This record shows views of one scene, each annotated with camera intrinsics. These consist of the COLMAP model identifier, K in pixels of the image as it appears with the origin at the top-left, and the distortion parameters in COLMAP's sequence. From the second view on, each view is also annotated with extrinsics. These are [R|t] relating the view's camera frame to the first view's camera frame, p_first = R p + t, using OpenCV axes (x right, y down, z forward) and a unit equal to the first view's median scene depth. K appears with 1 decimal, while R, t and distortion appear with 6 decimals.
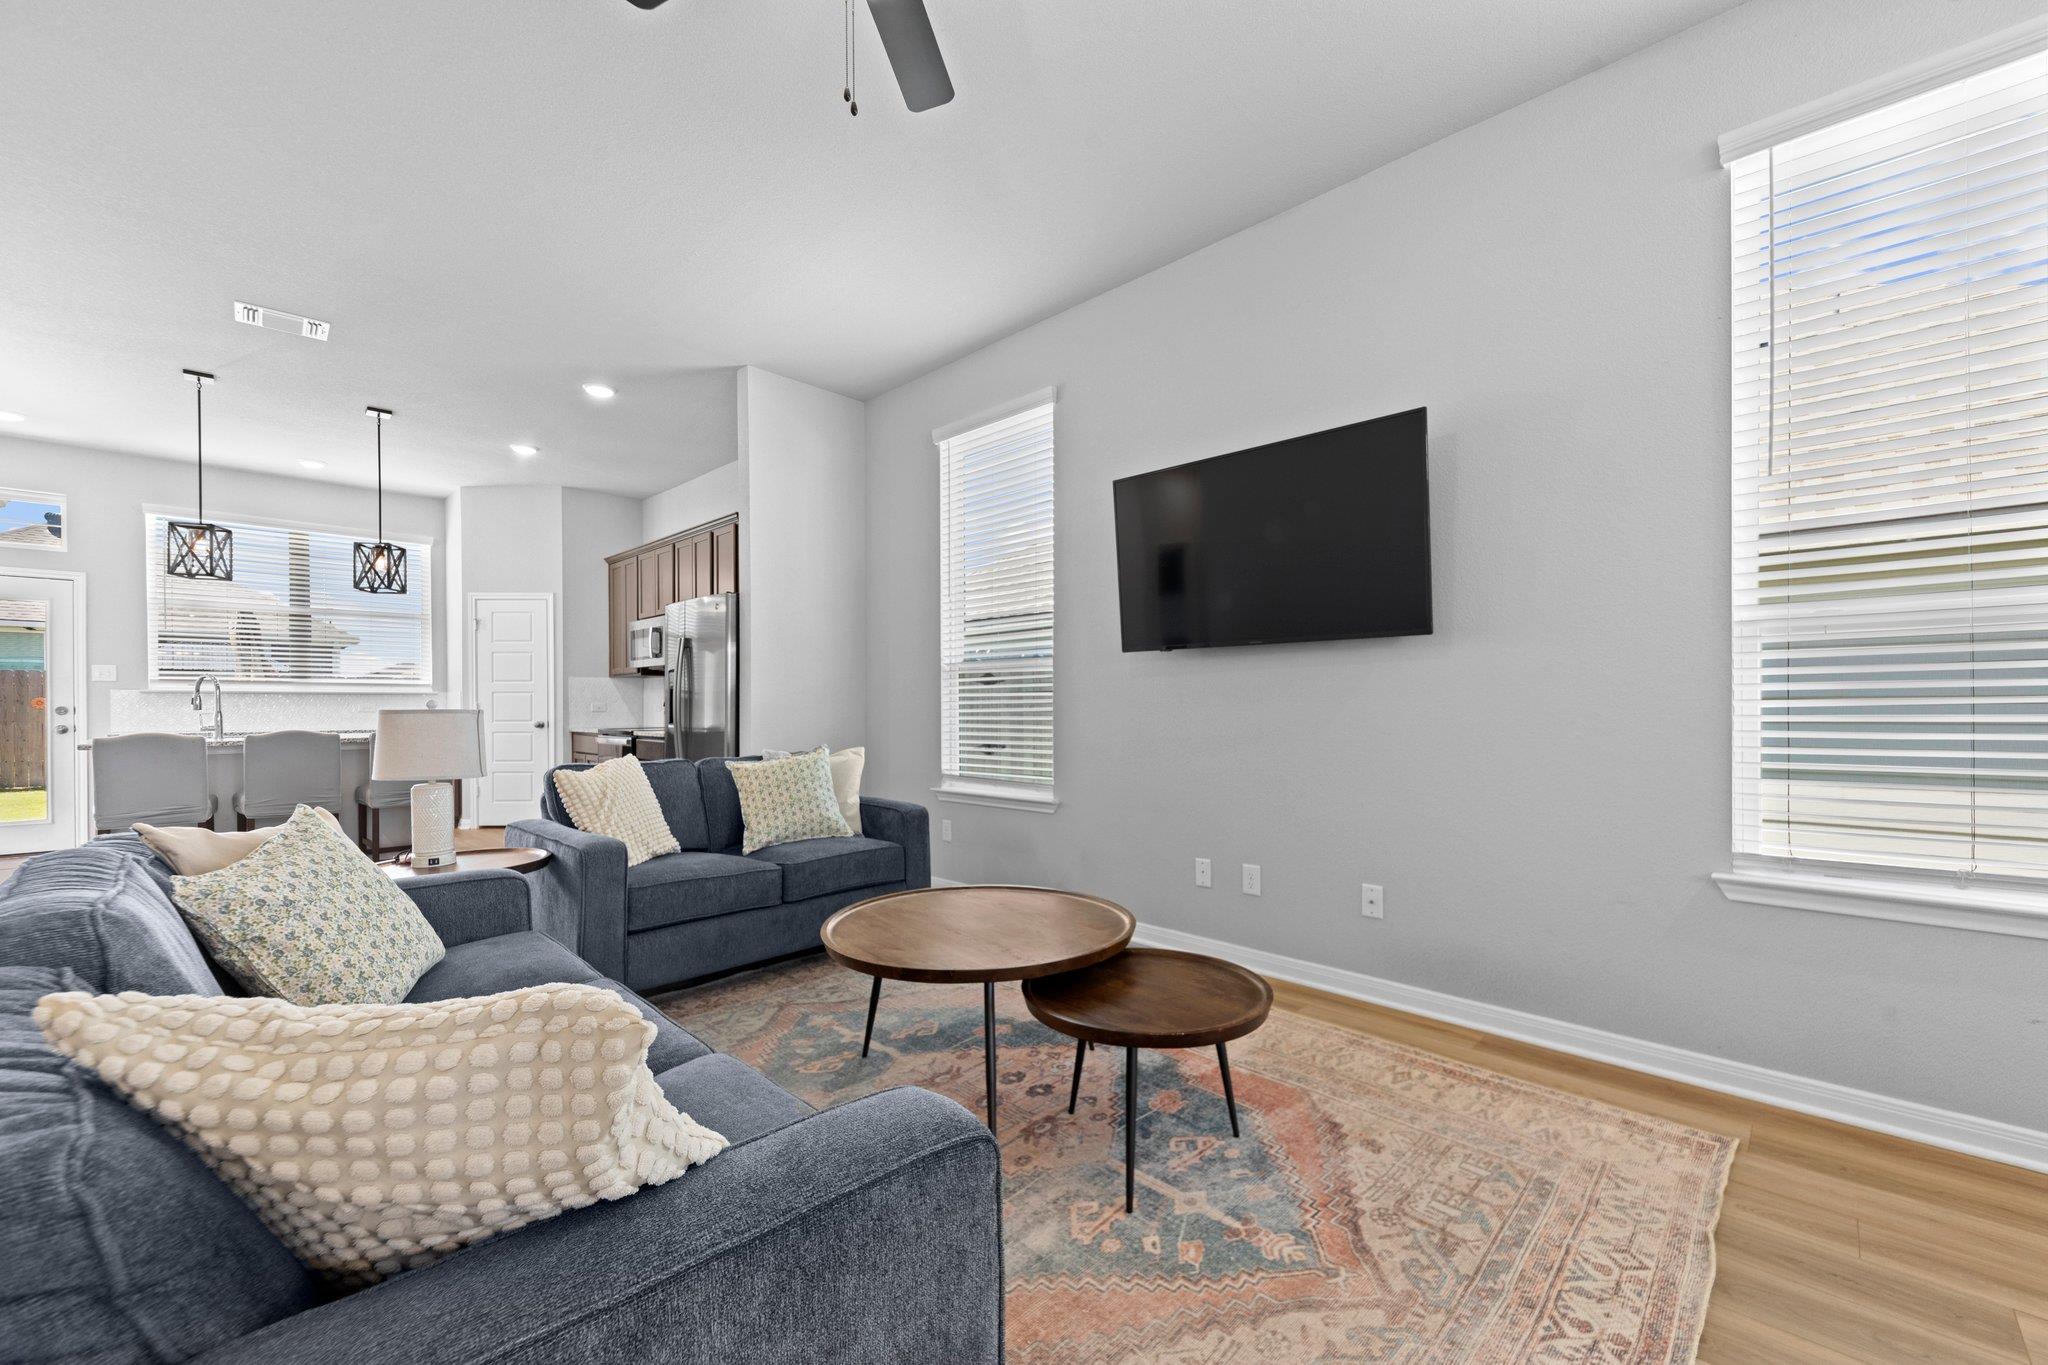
lens RADIAL K [[830.6, 0, 1020.9], [0, 830.6, 697.0], [0, 0, 1]] dist [0.016205, -0.002717]
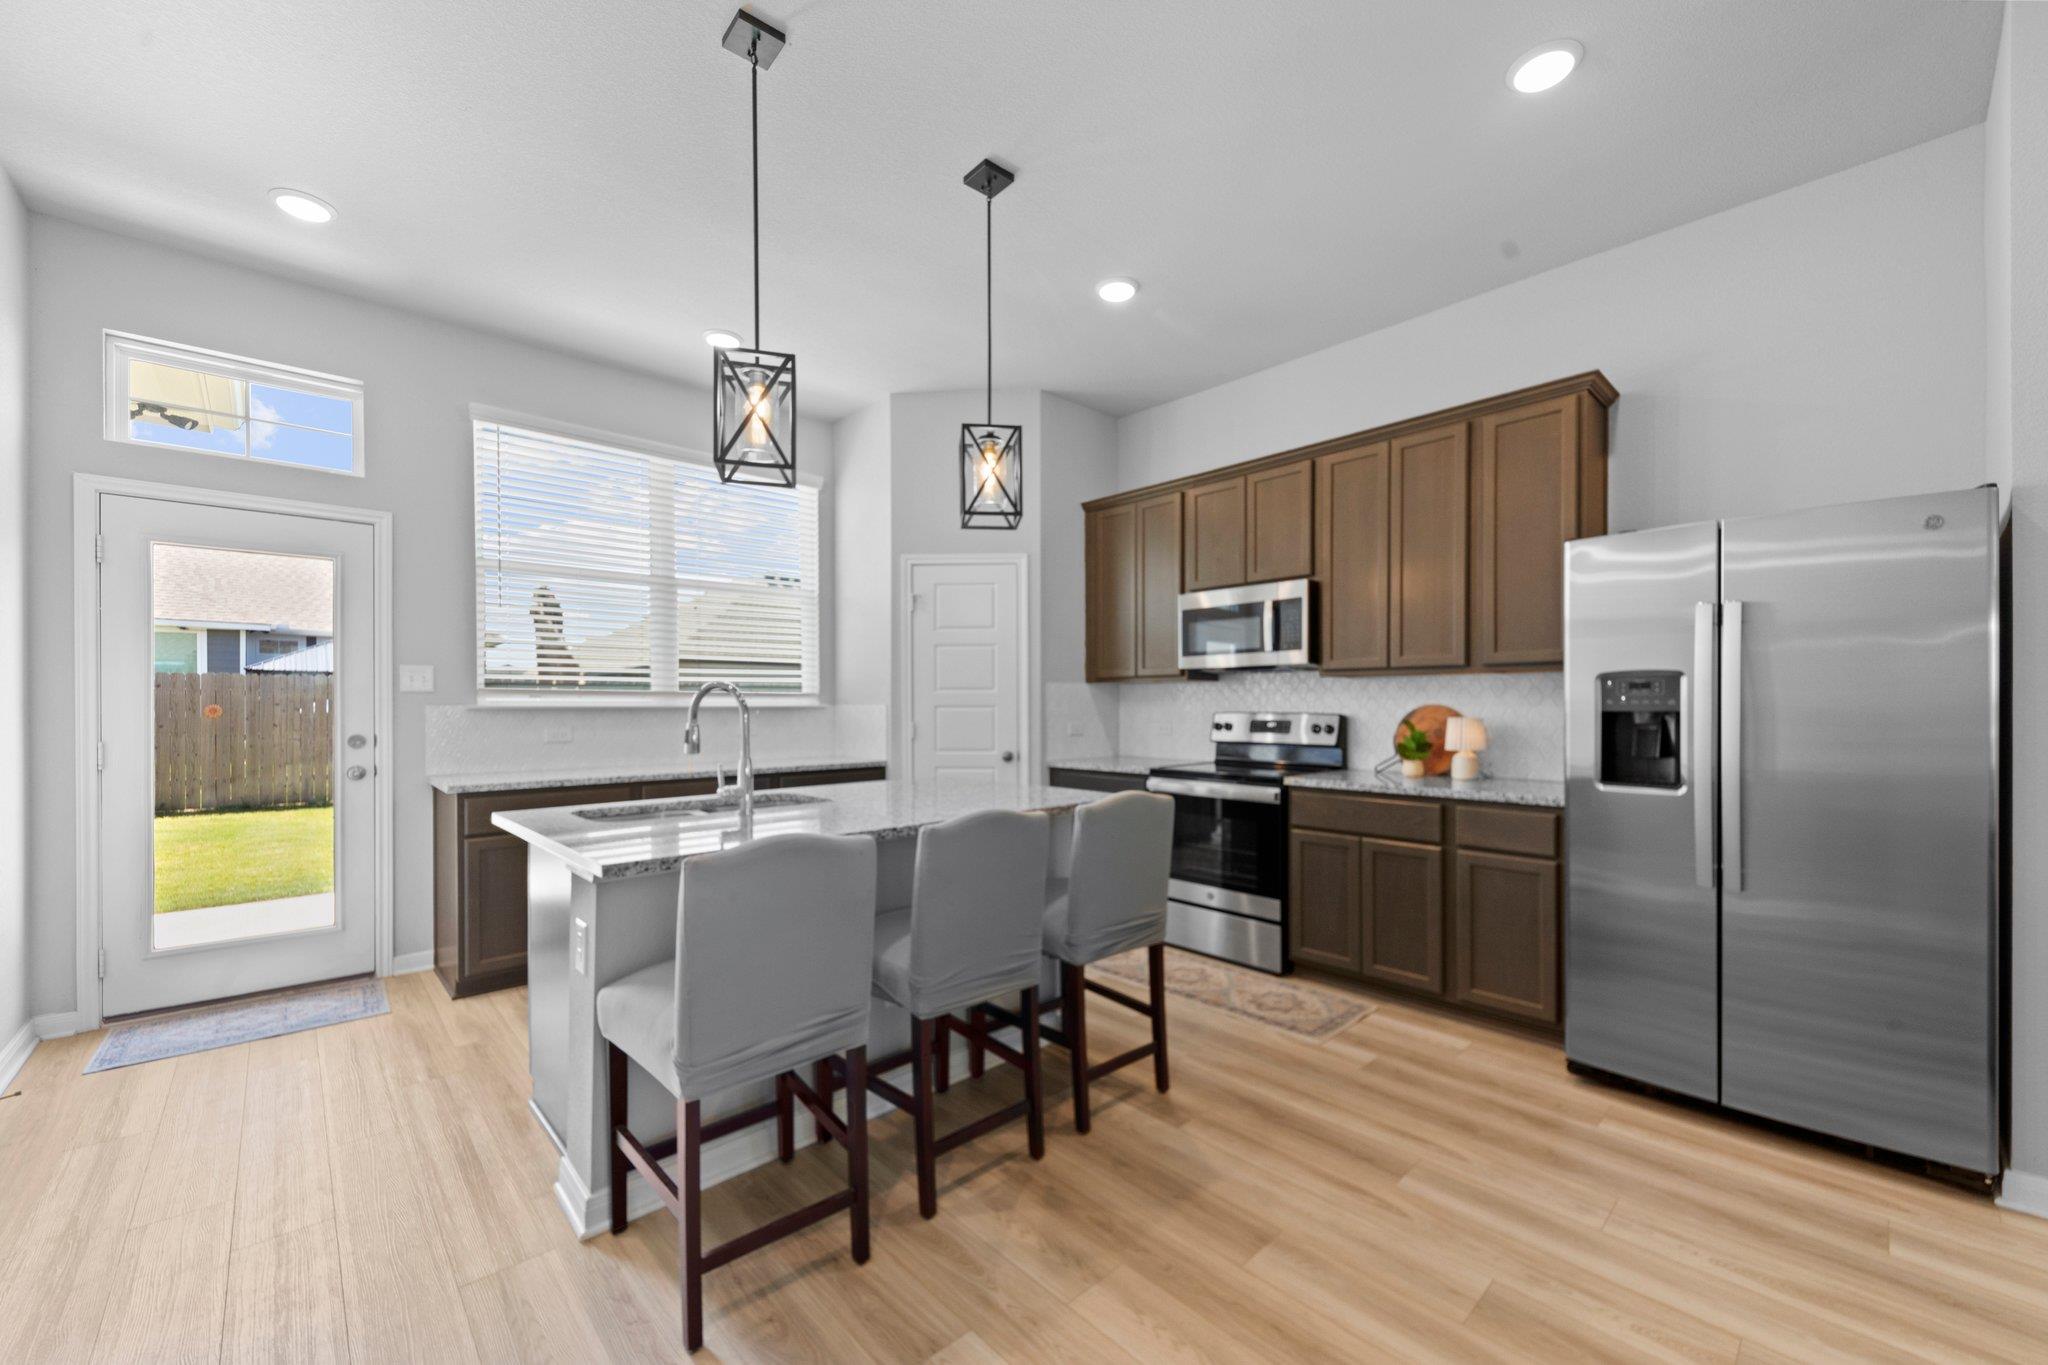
lens RADIAL K [[830.6, 0, 1041.1], [0, 830.6, 693.4], [0, 0, 1]] dist [0.016205, -0.002717]
pose [[0.998732, 0.000224, -0.050342, -1.348819], [-0.000400, 0.999994, -0.003492, -0.034786], [0.050341, 0.003507, 0.998726, 0.931287]]
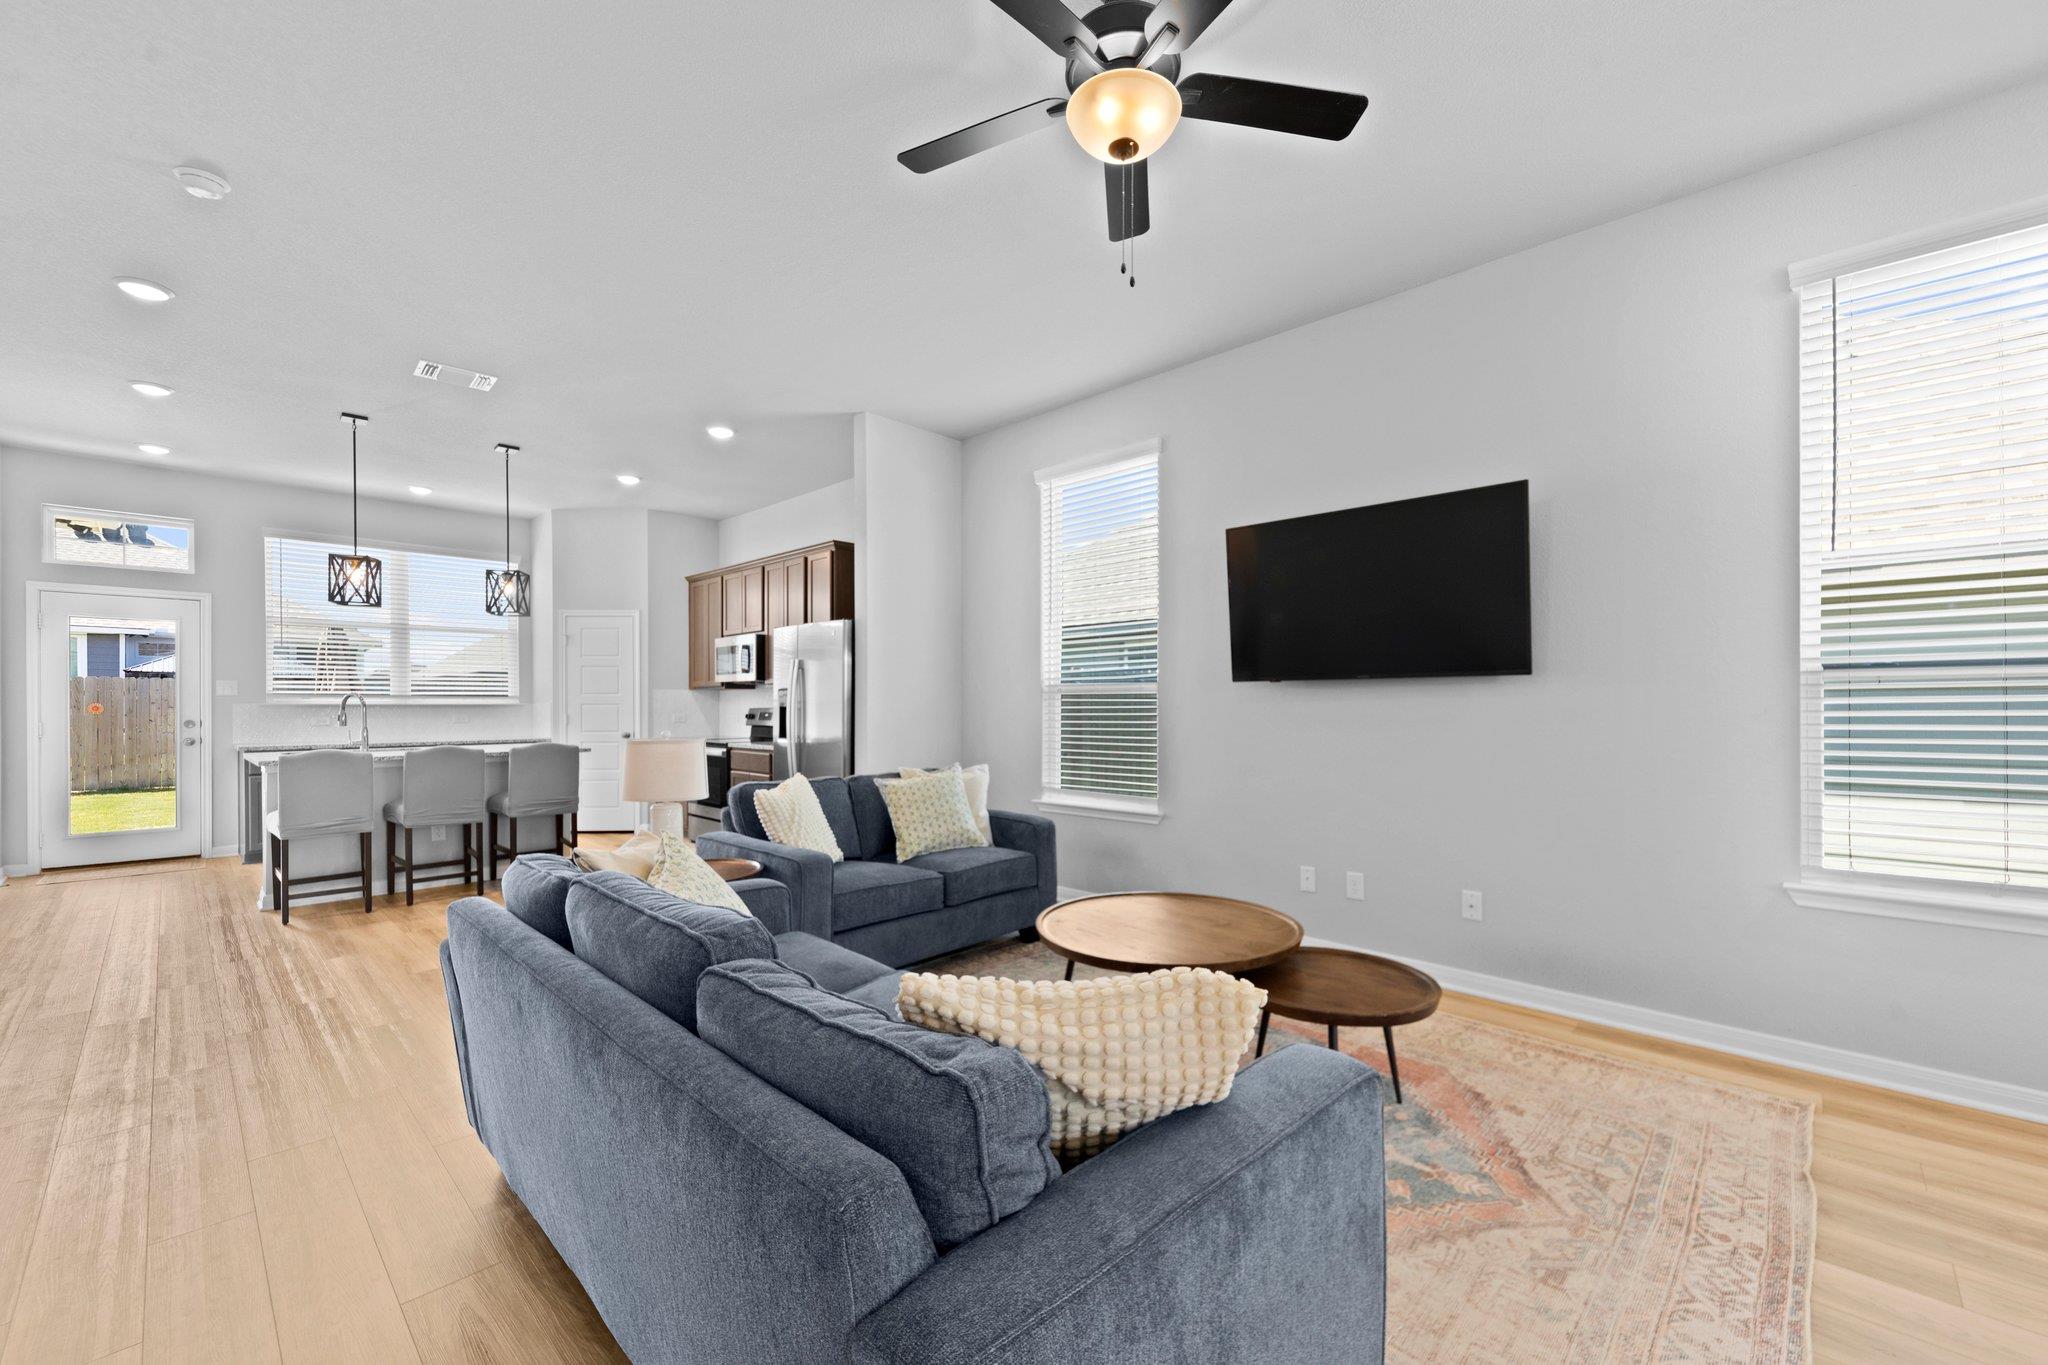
lens RADIAL K [[830.6, 0, 1027.7], [0, 830.6, 694.1], [0, 0, 1]] dist [0.016205, -0.002717]
pose [[0.999940, 0.001384, 0.010894, -0.211242], [-0.001359, 0.999997, -0.002263, -0.043705], [-0.010897, 0.002248, 0.999938, -0.145861]]
